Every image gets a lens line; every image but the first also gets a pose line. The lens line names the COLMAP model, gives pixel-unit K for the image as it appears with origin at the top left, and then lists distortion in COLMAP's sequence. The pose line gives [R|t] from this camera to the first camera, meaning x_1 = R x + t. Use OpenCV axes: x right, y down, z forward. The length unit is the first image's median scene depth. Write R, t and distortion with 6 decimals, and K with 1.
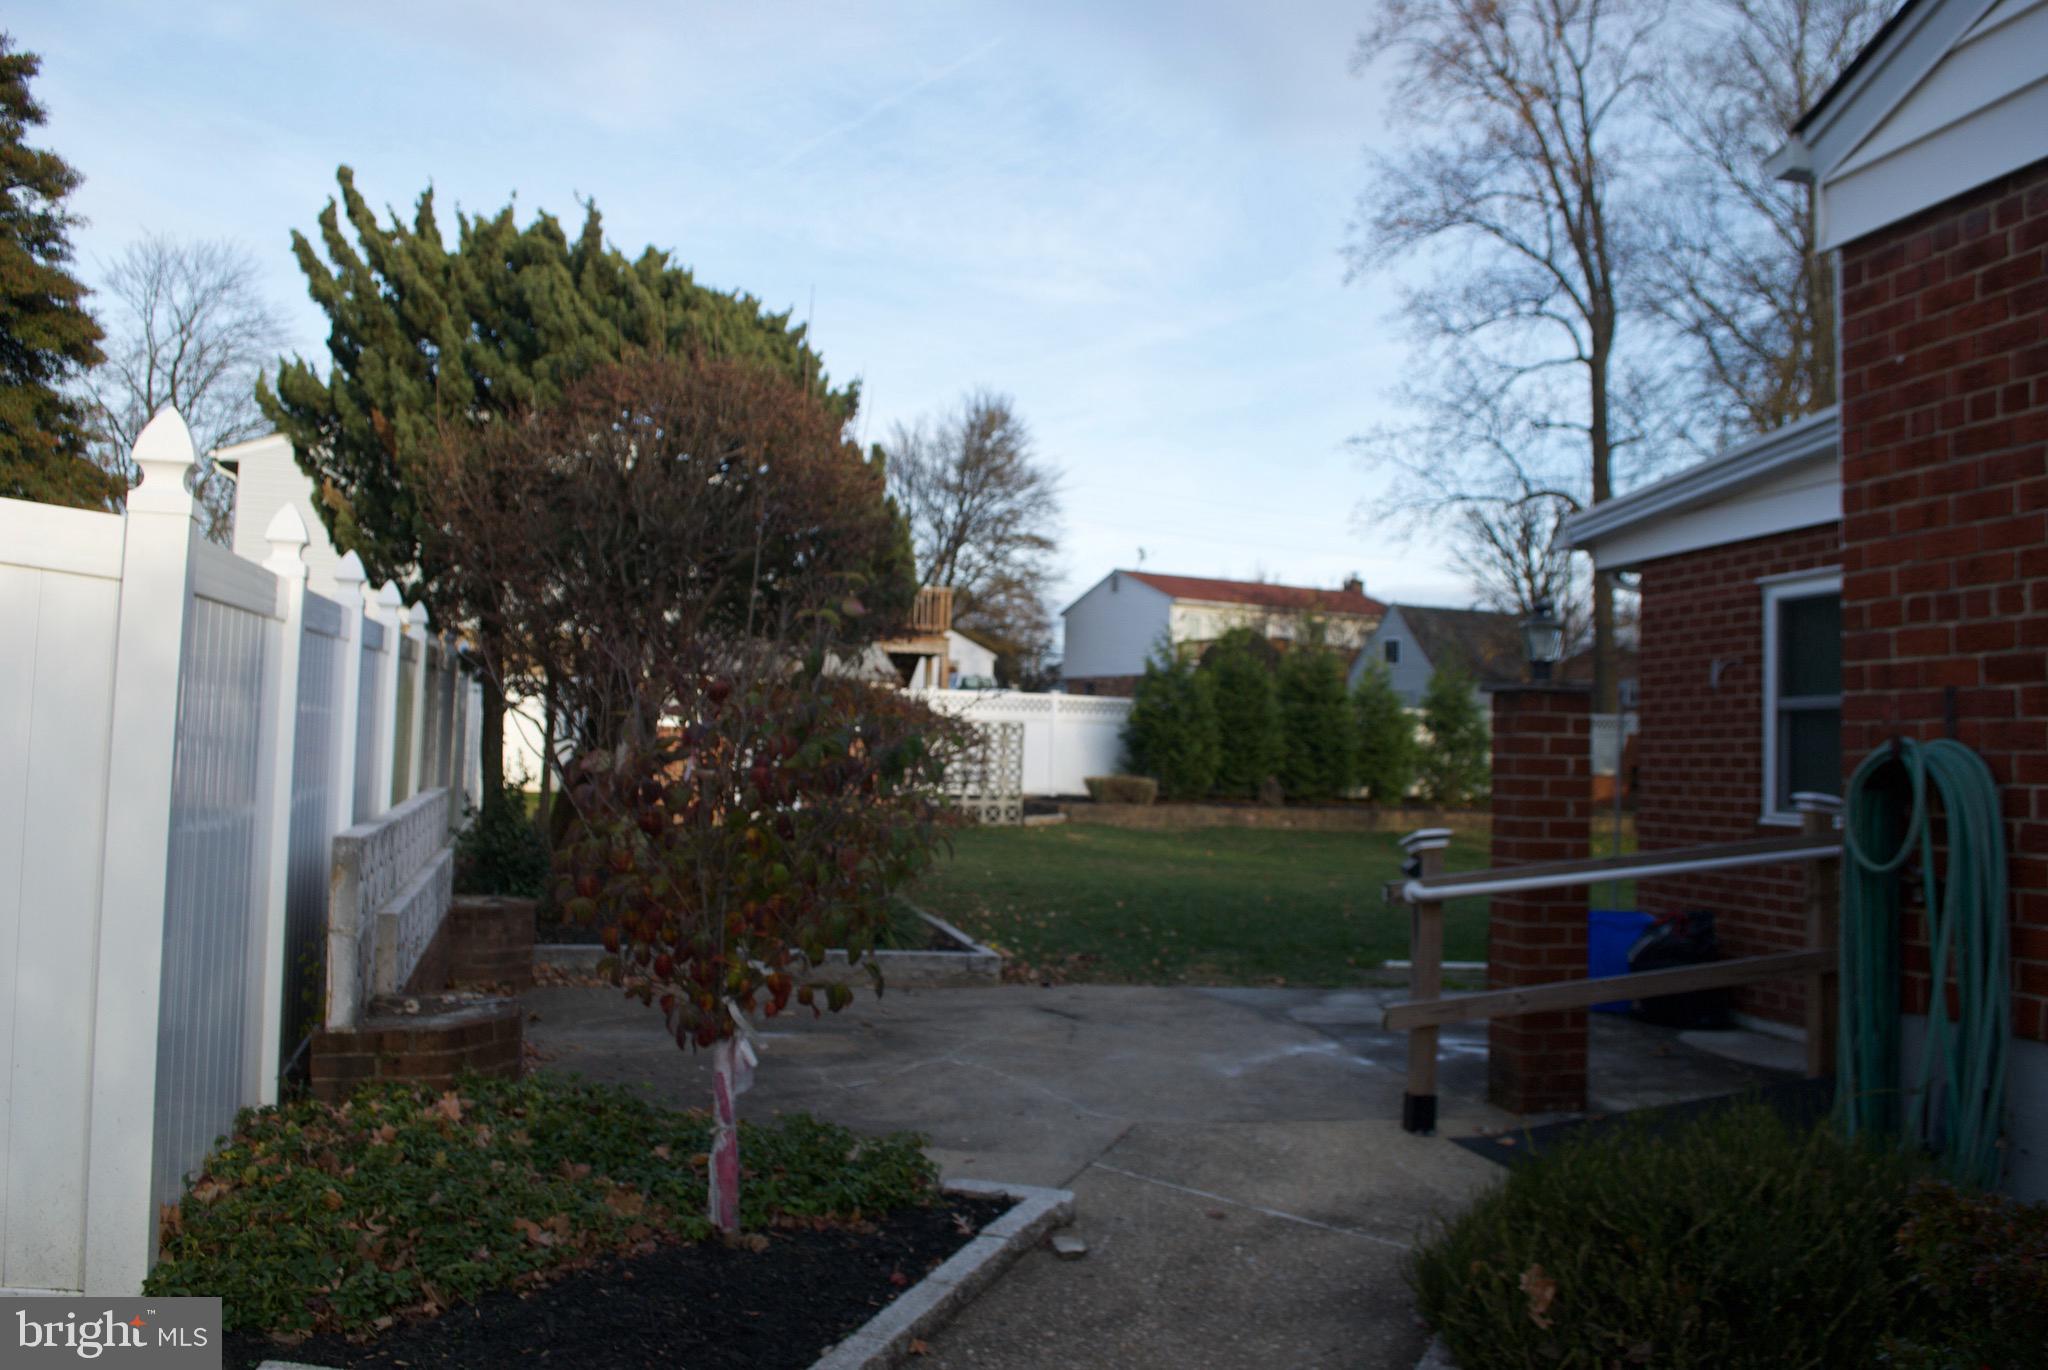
lens RADIAL K [[1643.3, 0, 1031.9], [0, 1643.3, 681.2], [0, 0, 1]] dist [-0.082934, 0.004078]
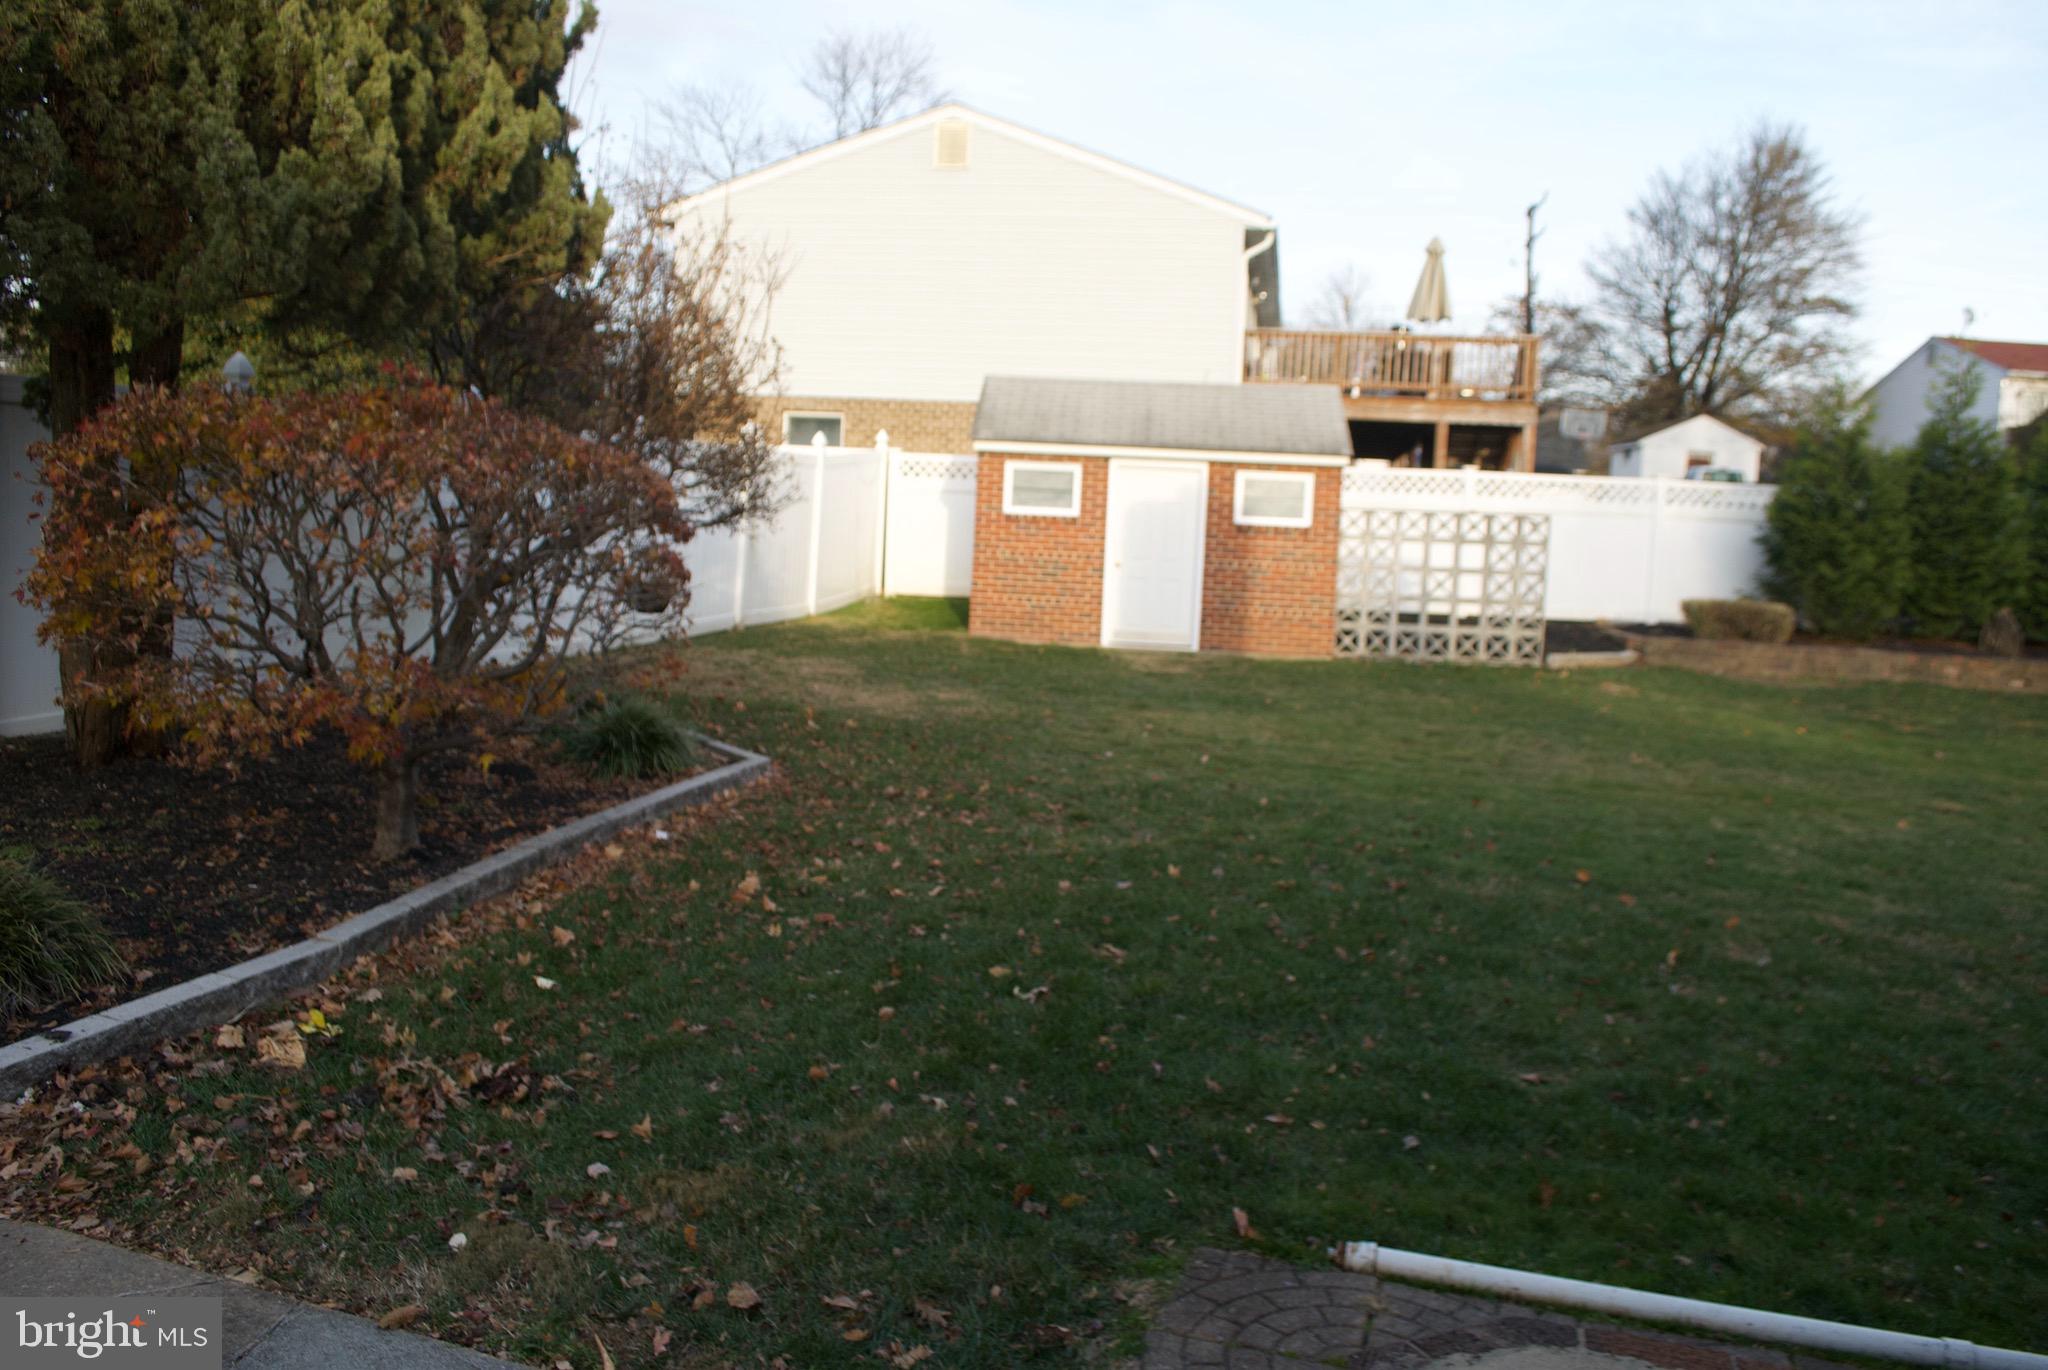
lens RADIAL K [[1624.7, 0, 1025.5], [0, 1624.7, 637.1], [0, 0, 1]] dist [-0.075056, -0.000472]
pose [[0.870536, 0.045365, -0.490009, 0.081394], [0.000507, 0.995659, 0.093080, 0.007879], [0.492104, -0.081278, 0.866734, 0.189775]]
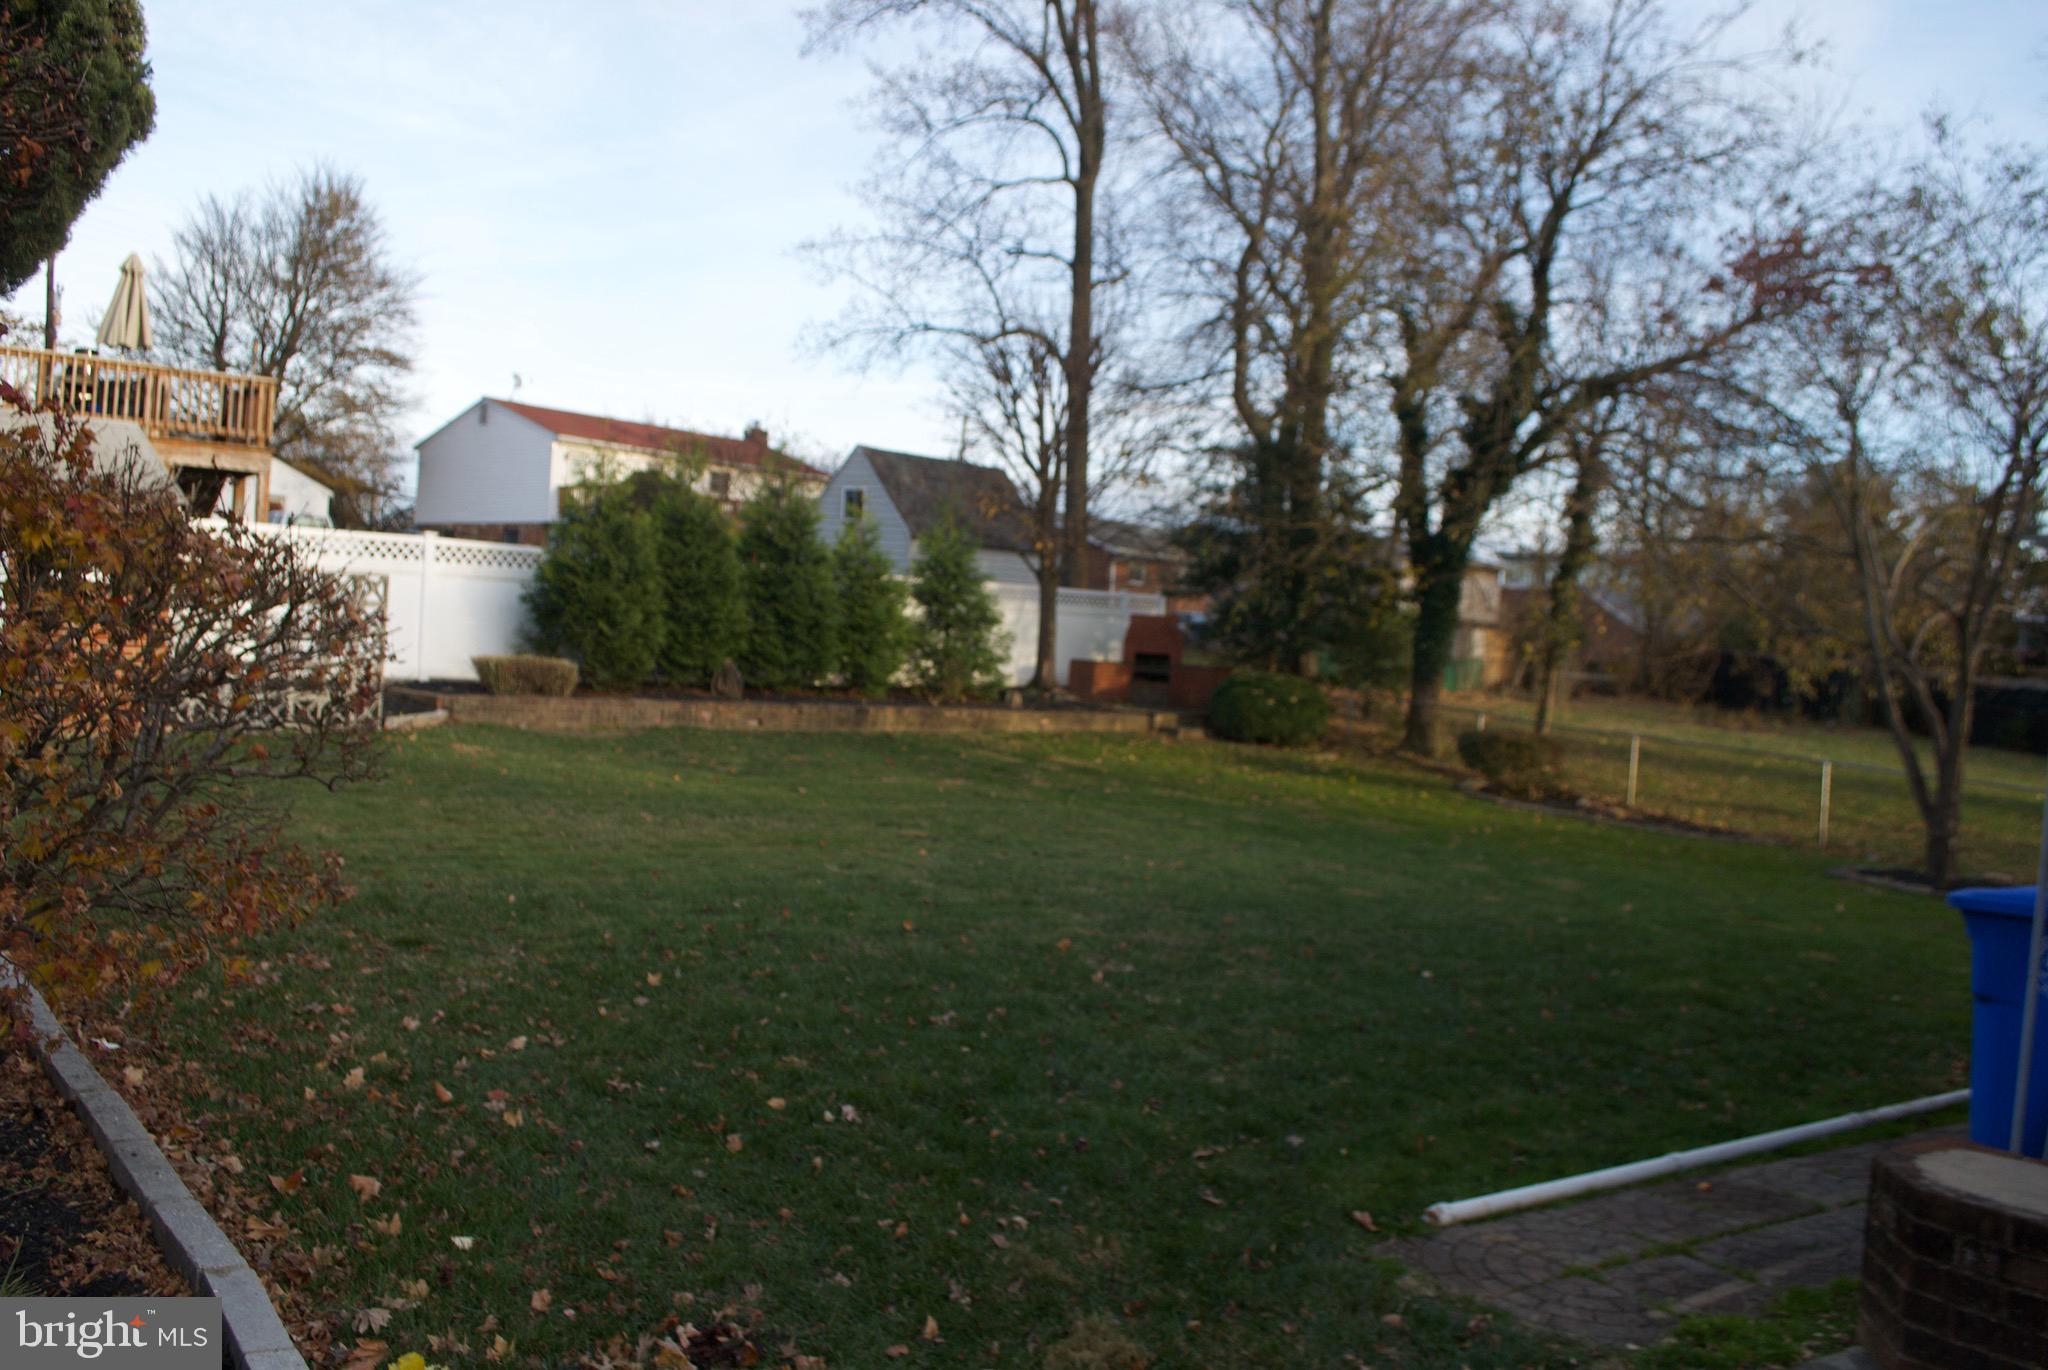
lens RADIAL K [[1643.3, 0, 1031.9], [0, 1643.3, 681.2], [0, 0, 1]] dist [-0.082934, 0.004078]
pose [[0.924791, 0.012695, 0.380265, -0.007602], [-0.044456, 0.996203, 0.074858, 0.004321], [-0.377870, -0.086133, 0.921843, 0.179805]]
